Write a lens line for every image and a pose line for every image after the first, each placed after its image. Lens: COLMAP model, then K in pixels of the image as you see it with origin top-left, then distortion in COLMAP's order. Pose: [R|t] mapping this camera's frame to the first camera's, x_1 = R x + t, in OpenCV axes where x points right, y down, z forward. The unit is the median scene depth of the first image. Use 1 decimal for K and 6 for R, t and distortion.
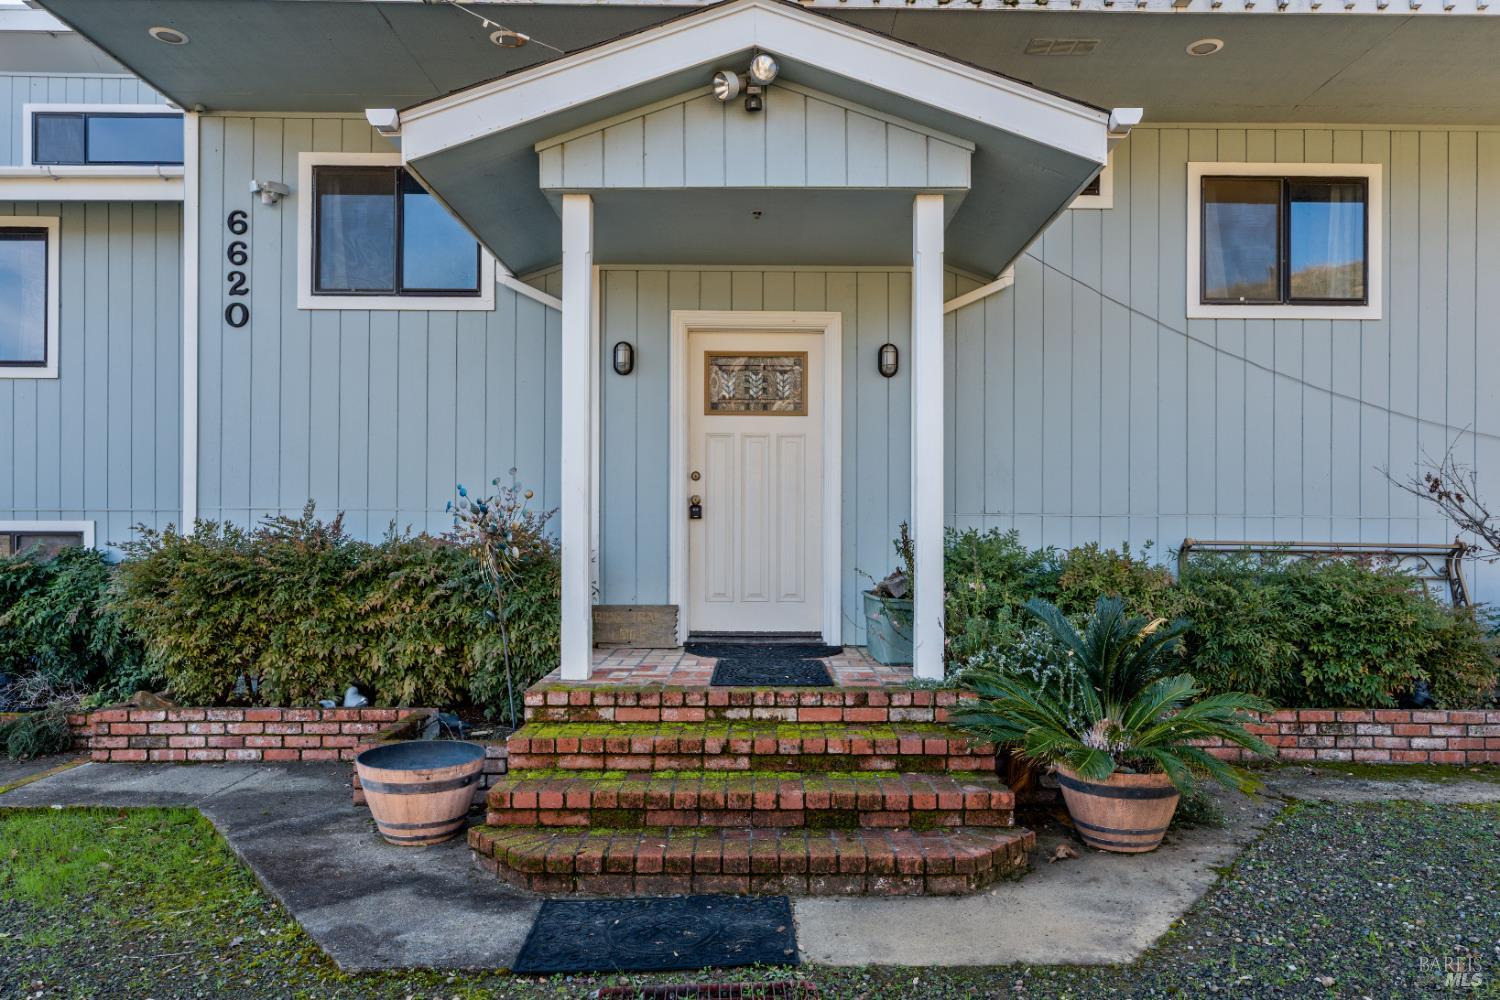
lens RADIAL K [[900.1, 0, 746.3], [0, 900.1, 491.2], [0, 0, 1]] dist [0.005256, 0.001372]
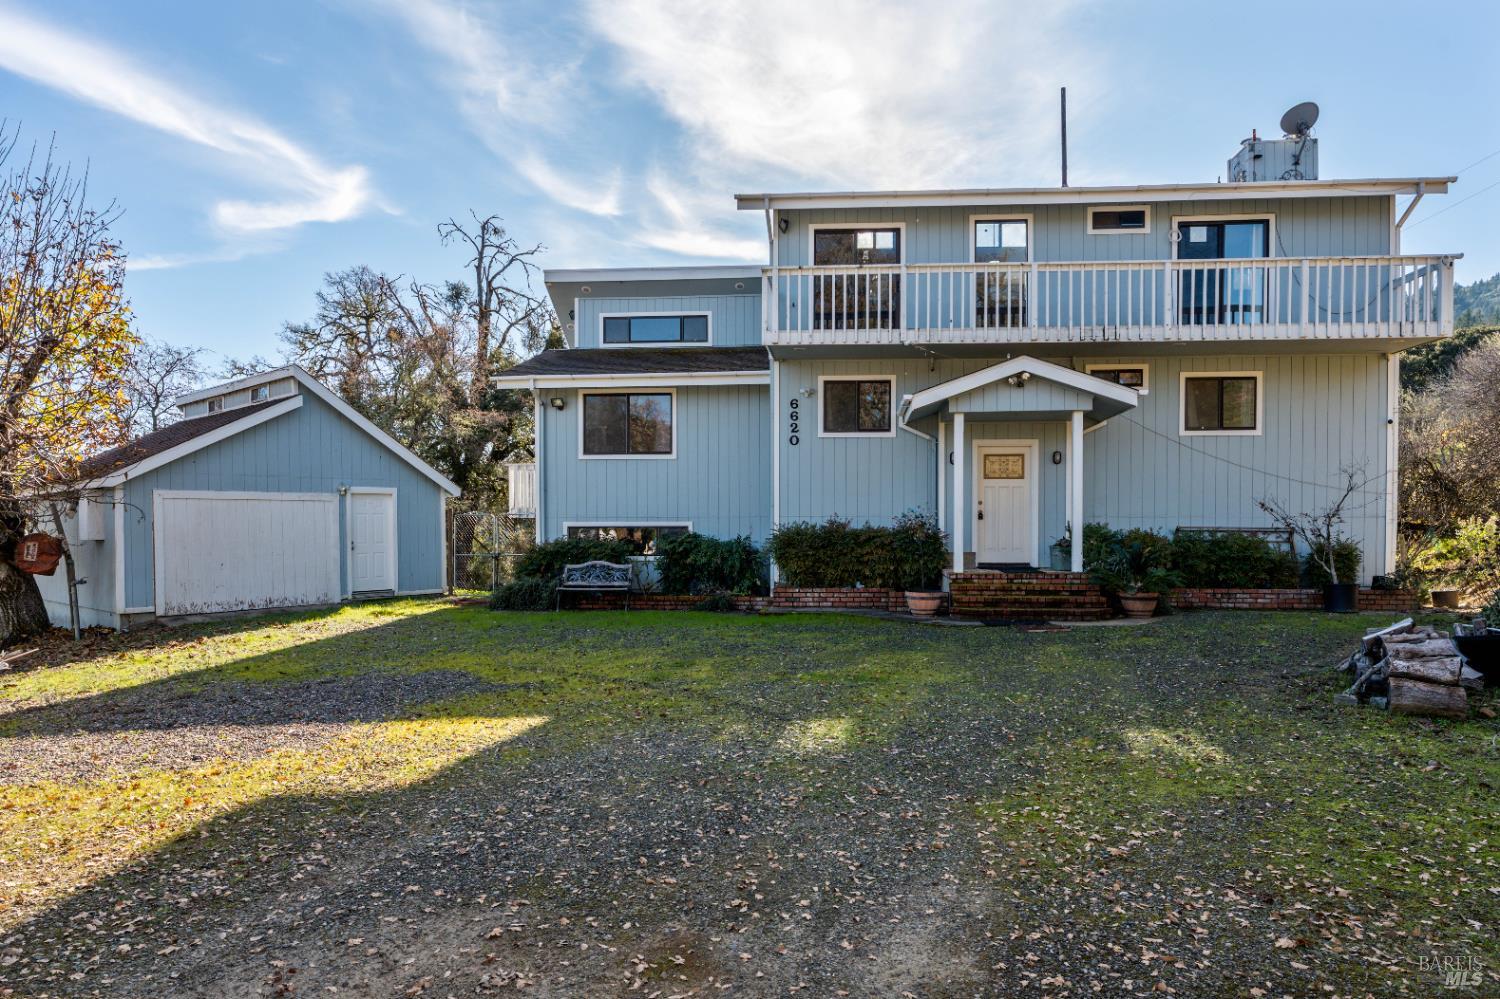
lens RADIAL K [[930.0, 0, 752.4], [0, 930.0, 514.6], [0, 0, 1]] dist [-0.005229, -0.000669]
pose [[0.997017, -0.006366, -0.076914, -0.531666], [0.008687, 0.999516, 0.029879, -0.071690], [0.076687, -0.030458, 0.996590, -1.802361]]
